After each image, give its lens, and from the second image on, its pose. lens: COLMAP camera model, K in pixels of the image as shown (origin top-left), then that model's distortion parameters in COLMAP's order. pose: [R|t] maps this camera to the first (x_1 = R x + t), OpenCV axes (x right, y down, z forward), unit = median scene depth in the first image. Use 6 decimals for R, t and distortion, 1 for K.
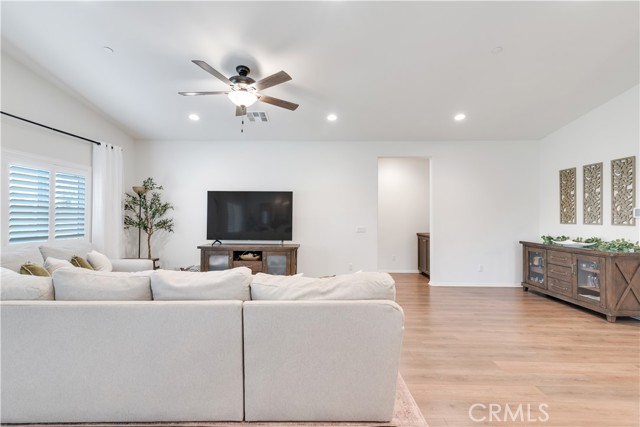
lens RADIAL K [[289.3, 0, 319.3], [0, 289.3, 214.1], [0, 0, 1]] dist [0.010071, -0.000170]
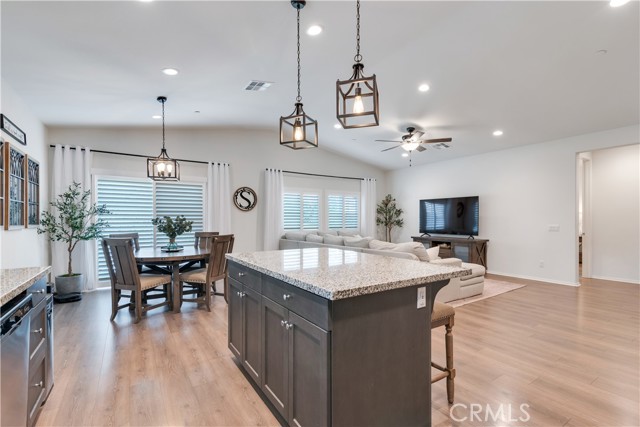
lens RADIAL K [[289.3, 0, 317.9], [0, 289.3, 219.9], [0, 0, 1]] dist [0.010071, -0.000170]
pose [[0.560315, -0.005775, -0.828259, 0.633100], [0.012818, 0.999916, 0.001699, 0.014435], [0.828180, -0.011569, 0.560342, -0.301627]]
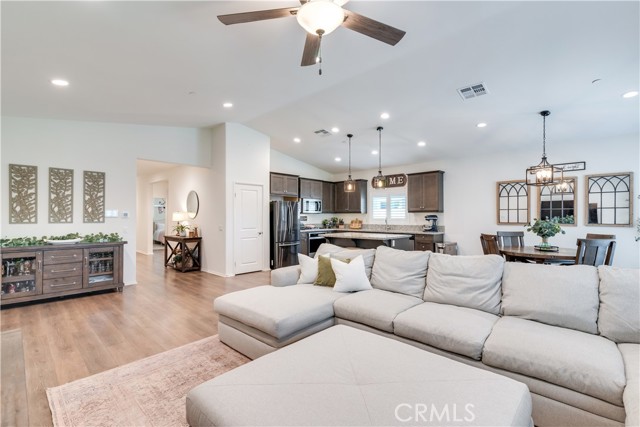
lens RADIAL K [[289.3, 0, 320.0], [0, 289.3, 217.4], [0, 0, 1]] dist [0.010071, -0.000170]
pose [[-0.738972, -0.004965, 0.673718, -0.509891], [-0.008836, 0.999958, -0.002322, 0.008369], [-0.673678, -0.007668, -0.738985, 1.093668]]
